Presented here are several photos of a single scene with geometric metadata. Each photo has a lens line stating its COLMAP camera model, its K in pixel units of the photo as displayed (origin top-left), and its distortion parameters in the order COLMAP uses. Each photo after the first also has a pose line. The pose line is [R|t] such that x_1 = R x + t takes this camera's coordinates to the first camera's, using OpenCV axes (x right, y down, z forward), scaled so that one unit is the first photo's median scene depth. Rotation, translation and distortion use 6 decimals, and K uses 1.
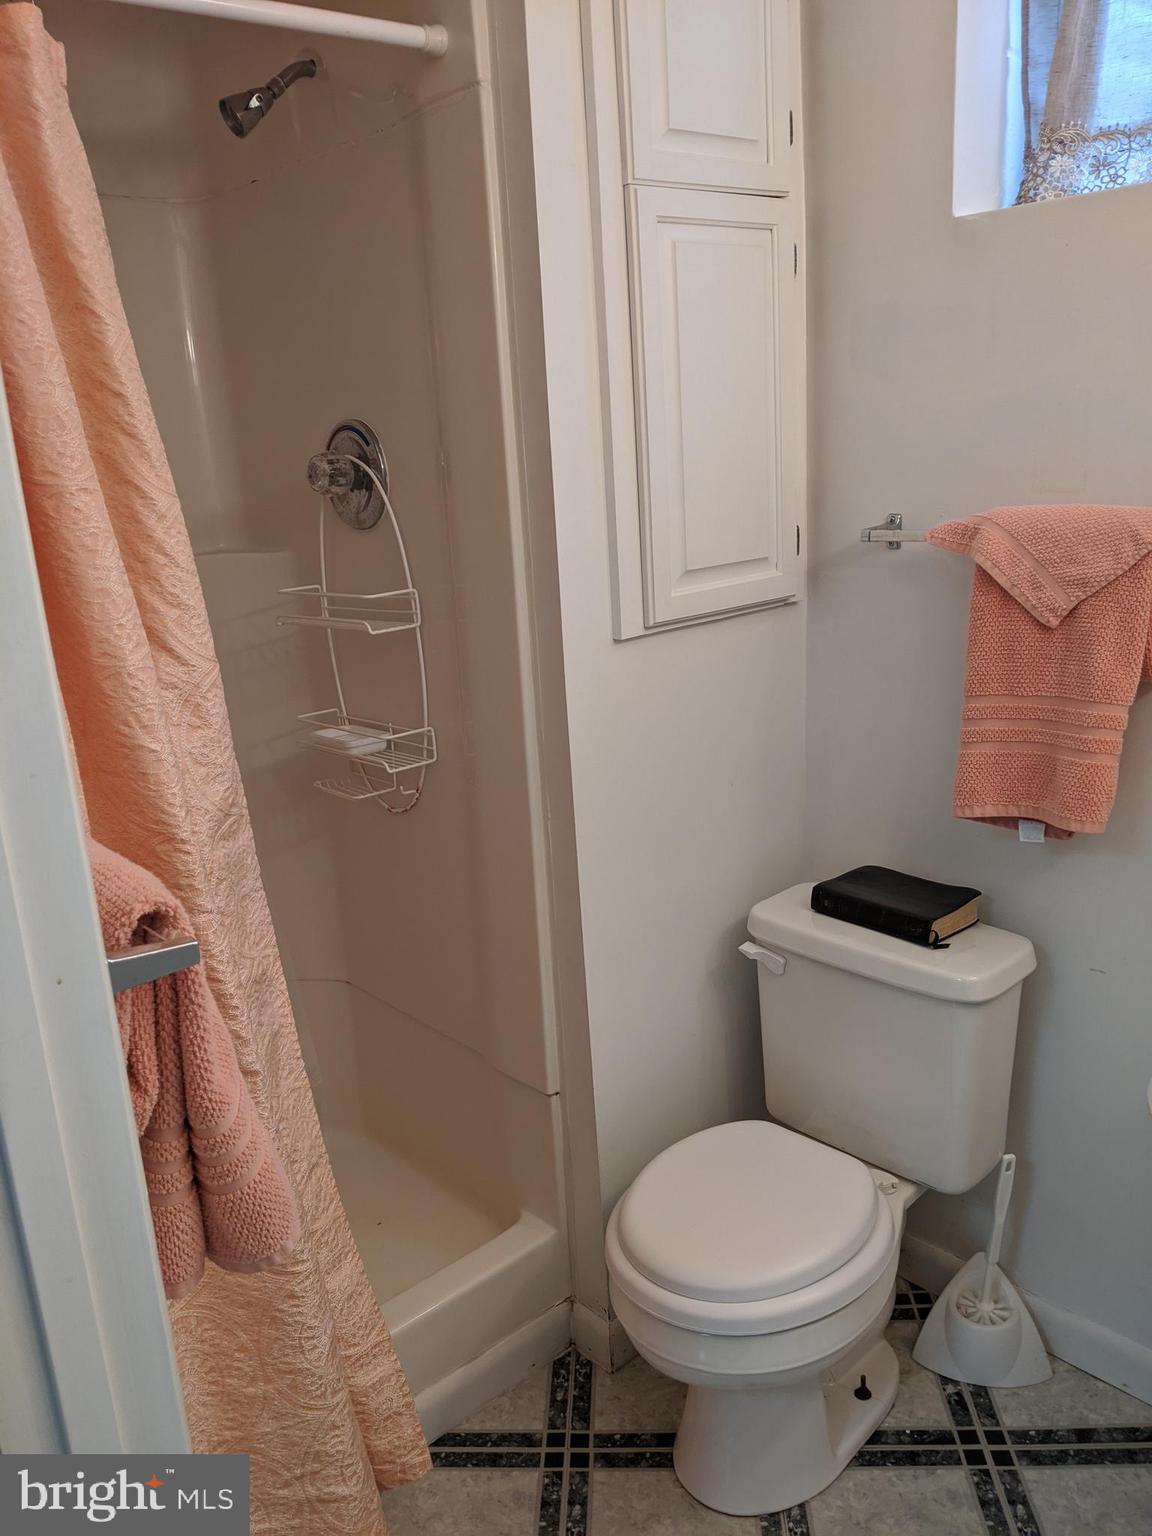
lens RADIAL K [[1214.6, 0, 572.5], [0, 1214.6, 782.2], [0, 0, 1]] dist [0.001796, -0.013756]
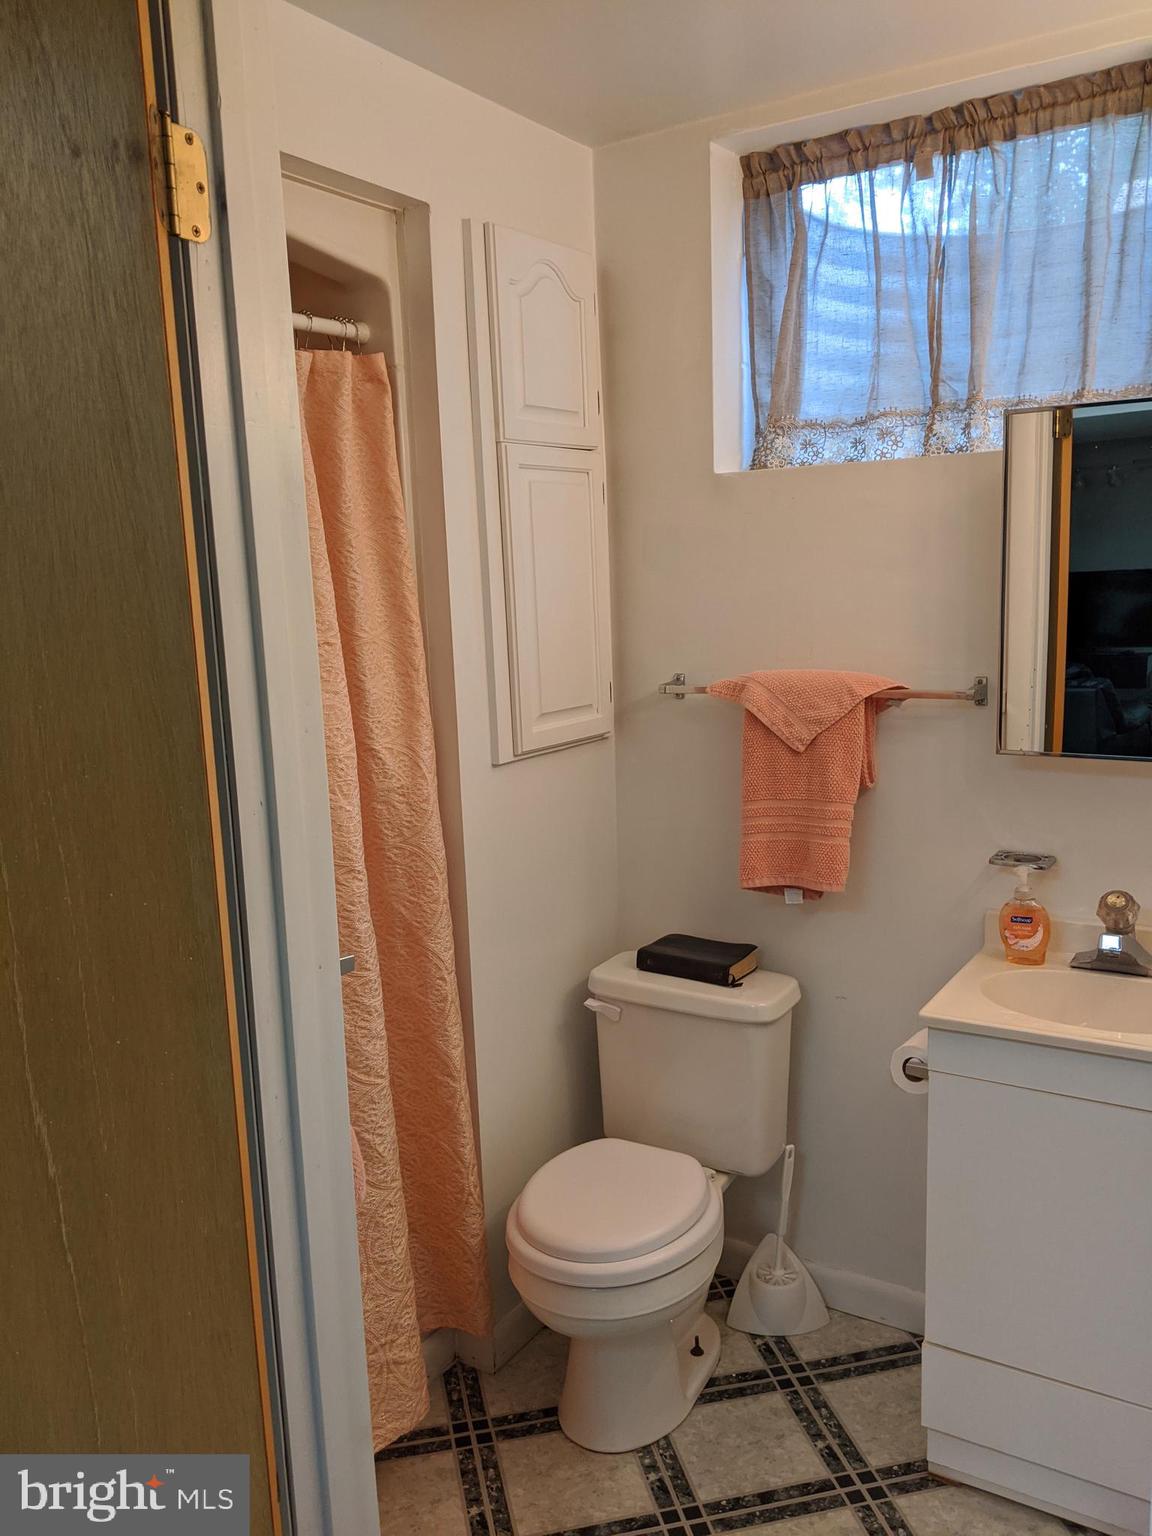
lens RADIAL K [[1240.1, 0, 576.0], [0, 1240.1, 768.0], [0, 0, 1]] dist [0.088740, -0.167443]
pose [[0.962274, -0.014285, 0.271708, -0.242381], [0.049104, 0.991341, -0.121786, 0.053913], [-0.267616, 0.130534, 0.954643, -0.314238]]
